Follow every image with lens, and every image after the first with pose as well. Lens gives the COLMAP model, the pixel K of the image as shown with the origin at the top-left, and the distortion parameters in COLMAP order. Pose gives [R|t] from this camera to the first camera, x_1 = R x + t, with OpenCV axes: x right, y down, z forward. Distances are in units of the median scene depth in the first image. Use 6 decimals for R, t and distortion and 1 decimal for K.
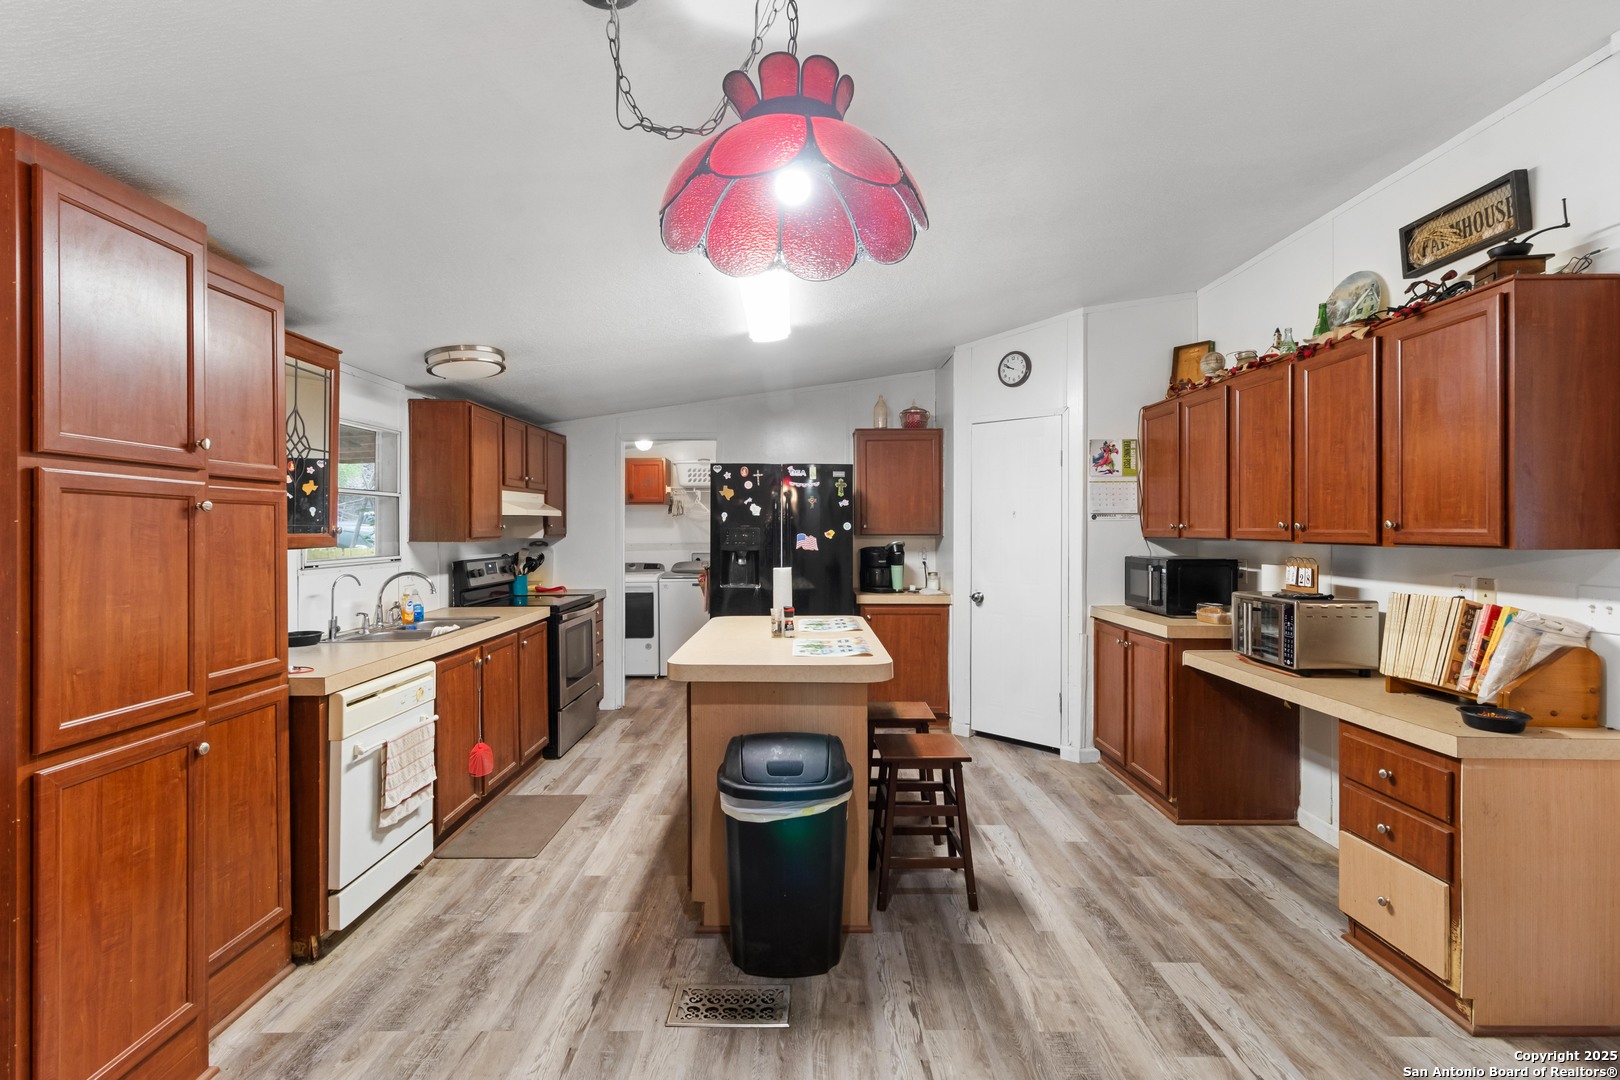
lens RADIAL K [[763.3, 0, 790.5], [0, 763.3, 532.1], [0, 0, 1]] dist [0.001620, 0.000155]
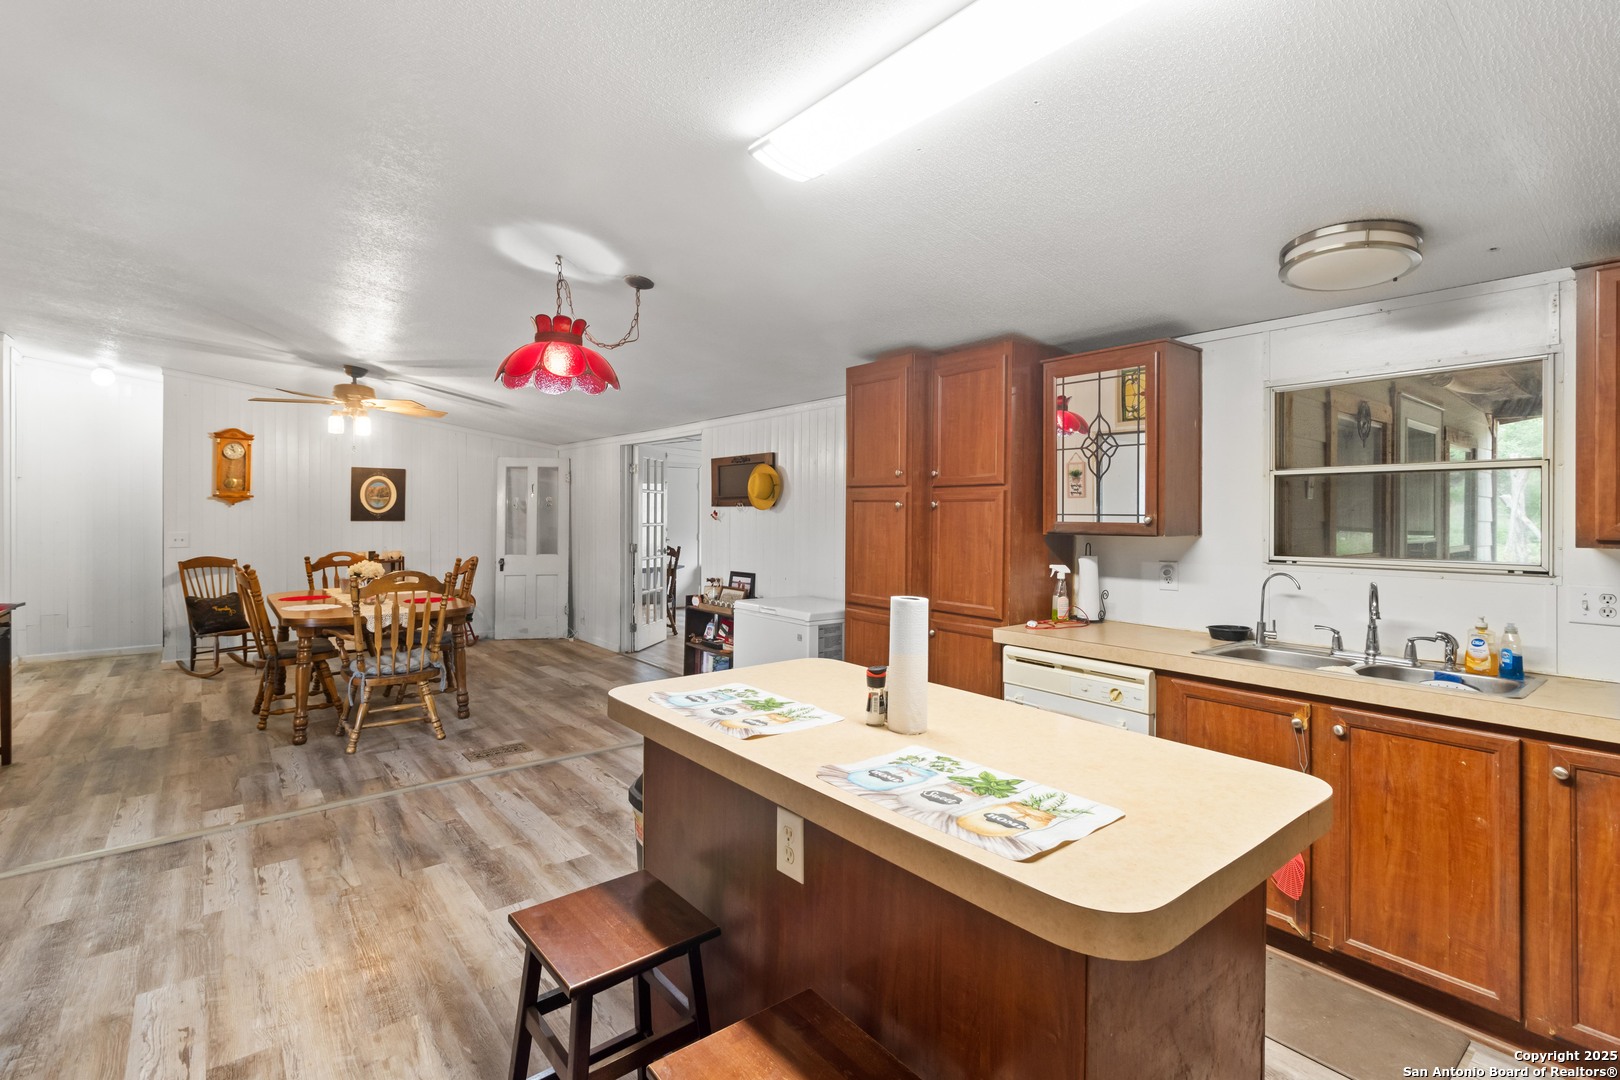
lens RADIAL K [[753.1, 0, 804.2], [0, 753.1, 509.8], [0, 0, 1]] dist [0.002658, 0.000365]
pose [[-0.769811, -0.004067, -0.638259, 0.404701], [-0.005133, 0.999987, -0.000182, -0.012940], [0.638251, 0.003136, -0.769822, 1.483576]]
